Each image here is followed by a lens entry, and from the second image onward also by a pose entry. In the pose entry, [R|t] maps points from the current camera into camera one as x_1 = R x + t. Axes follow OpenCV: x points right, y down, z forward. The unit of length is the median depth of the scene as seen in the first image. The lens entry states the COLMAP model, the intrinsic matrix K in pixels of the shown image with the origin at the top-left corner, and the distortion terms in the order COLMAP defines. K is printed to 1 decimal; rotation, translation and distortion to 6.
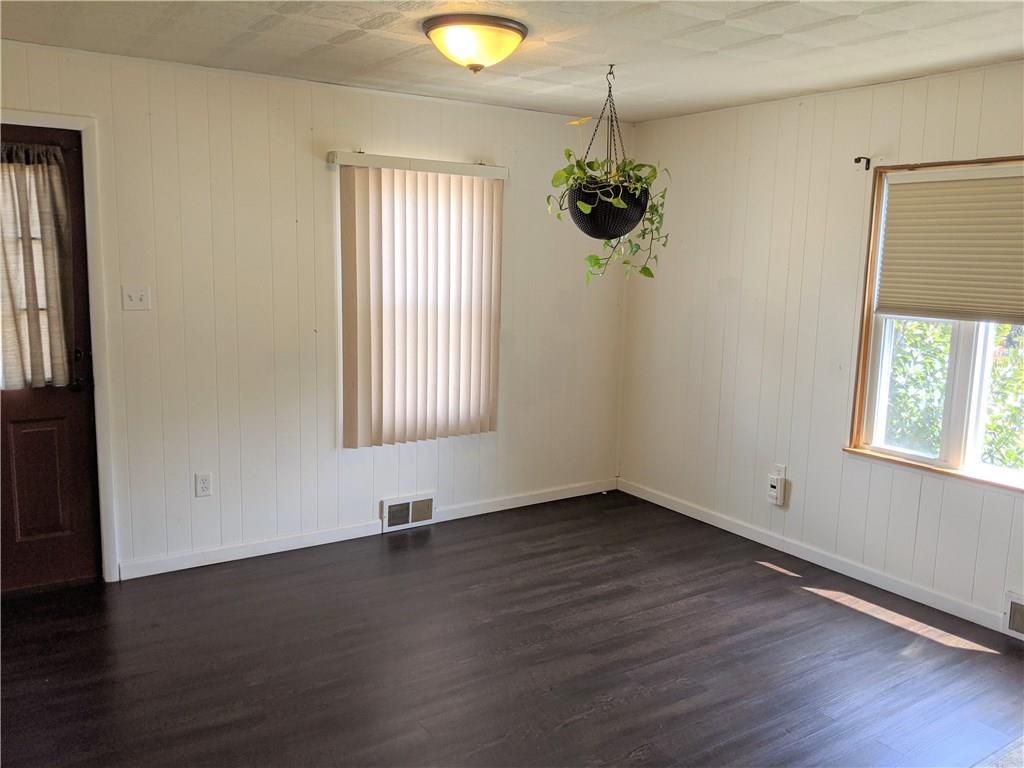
lens RADIAL K [[820.9, 0, 501.4], [0, 820.9, 381.3], [0, 0, 1]] dist [0.098391, -0.200247]
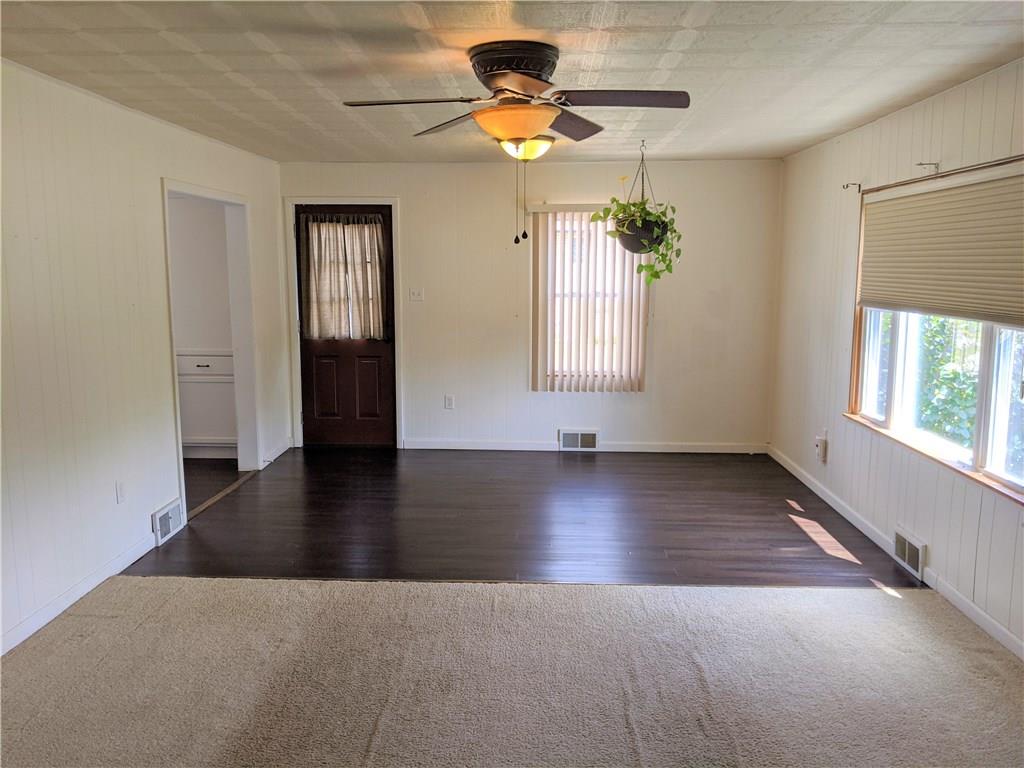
lens RADIAL K [[820.9, 0, 501.4], [0, 820.9, 381.3], [0, 0, 1]] dist [0.098391, -0.200247]
pose [[0.805810, 0.062696, -0.588845, 0.761076], [-0.075100, 0.997170, 0.003401, 0.069392], [0.587392, 0.041482, 0.808239, -0.334553]]
